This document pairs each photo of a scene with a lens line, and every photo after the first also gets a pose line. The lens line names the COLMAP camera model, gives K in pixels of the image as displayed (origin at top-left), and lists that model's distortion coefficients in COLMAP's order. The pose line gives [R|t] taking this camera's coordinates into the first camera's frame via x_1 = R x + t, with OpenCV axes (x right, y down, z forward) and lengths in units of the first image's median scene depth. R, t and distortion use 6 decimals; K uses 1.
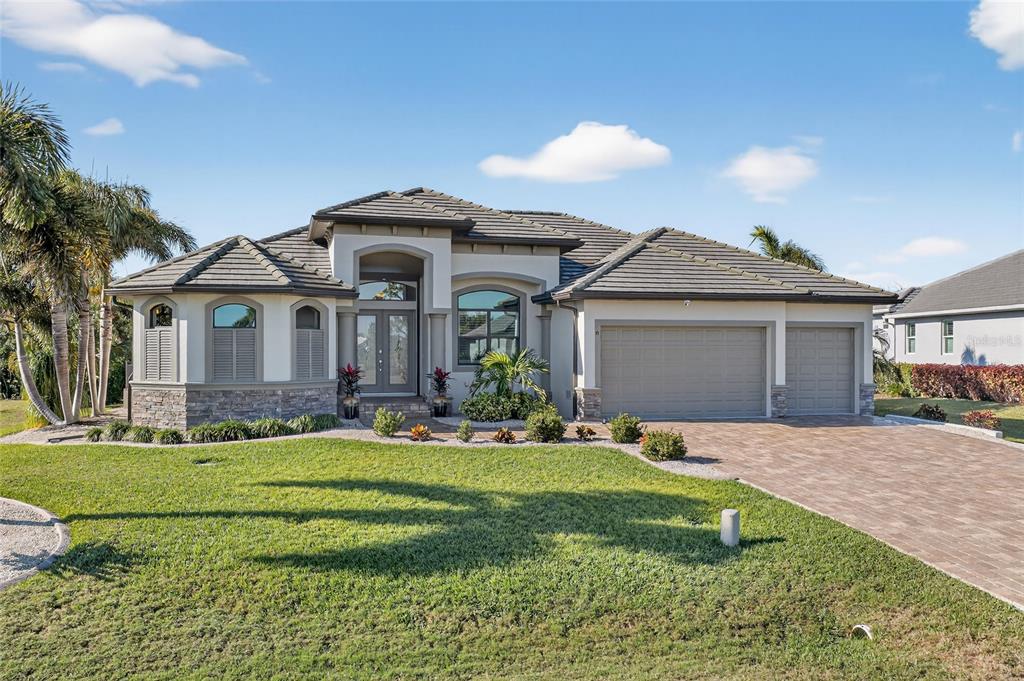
lens RADIAL K [[839.9, 0, 512.0], [0, 839.9, 340.5], [0, 0, 1]] dist [0.009517, -0.002217]
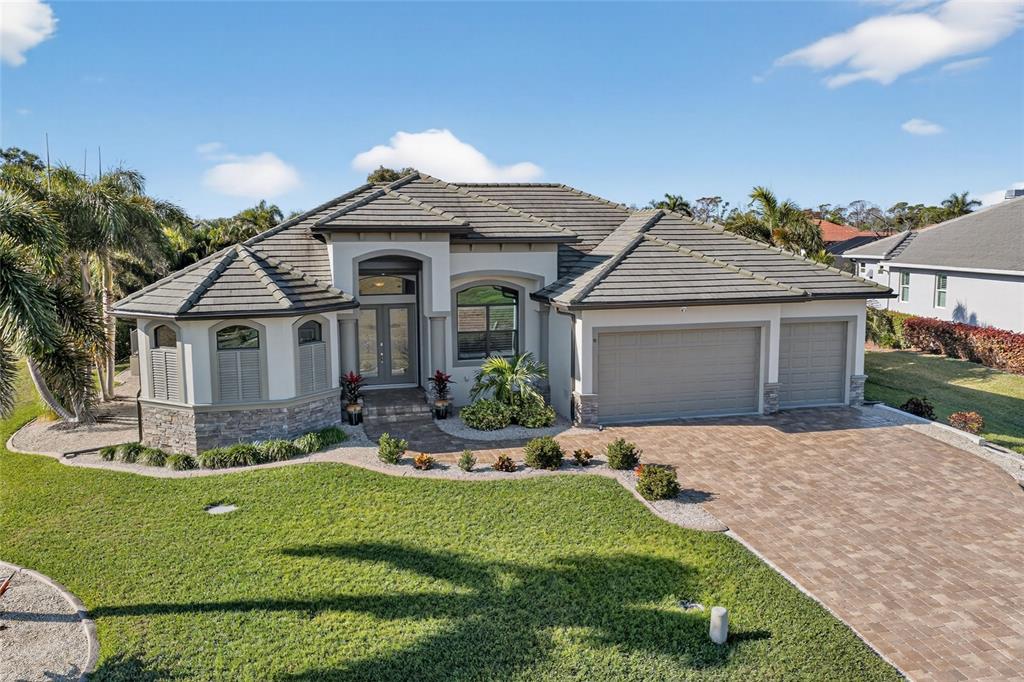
lens RADIAL K [[831.9, 0, 511.3], [0, 831.9, 334.5], [0, 0, 1]] dist [0.002976, 0.009528]
pose [[0.999973, -0.007229, 0.001246, -0.000738], [0.007009, 0.991712, 0.128293, -0.145583], [-0.002163, -0.128281, 0.991736, 0.002338]]
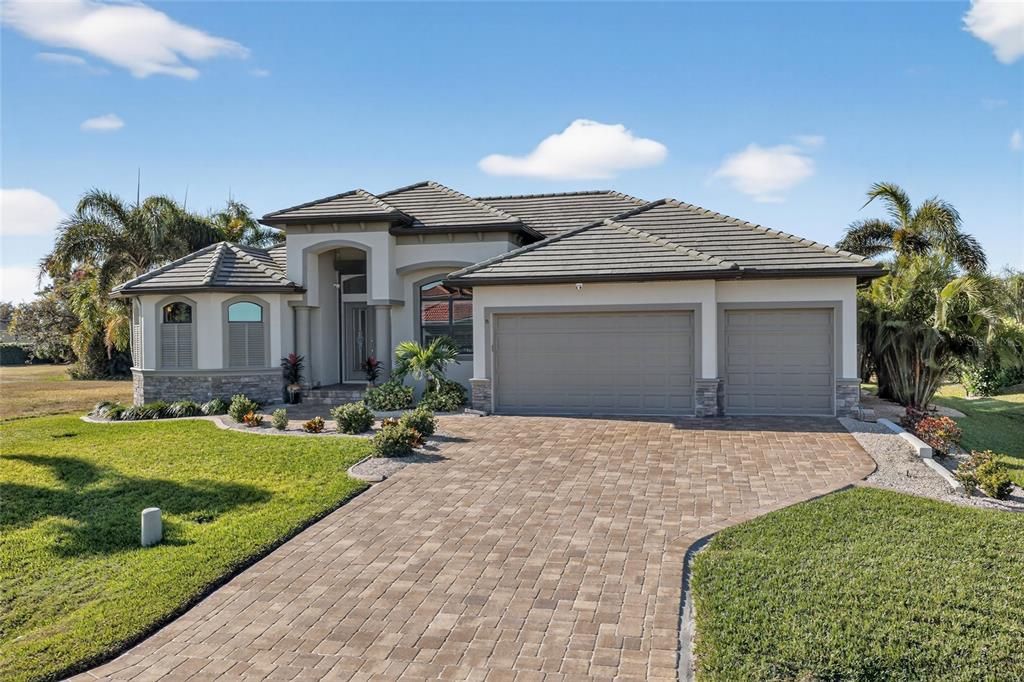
lens RADIAL K [[831.9, 0, 511.3], [0, 831.9, 334.5], [0, 0, 1]] dist [0.002976, 0.009528]
pose [[0.880876, -0.009827, -0.473246, 0.570501], [0.015431, 0.999849, 0.007961, -0.001199], [0.473096, -0.014316, 0.880894, 0.181713]]
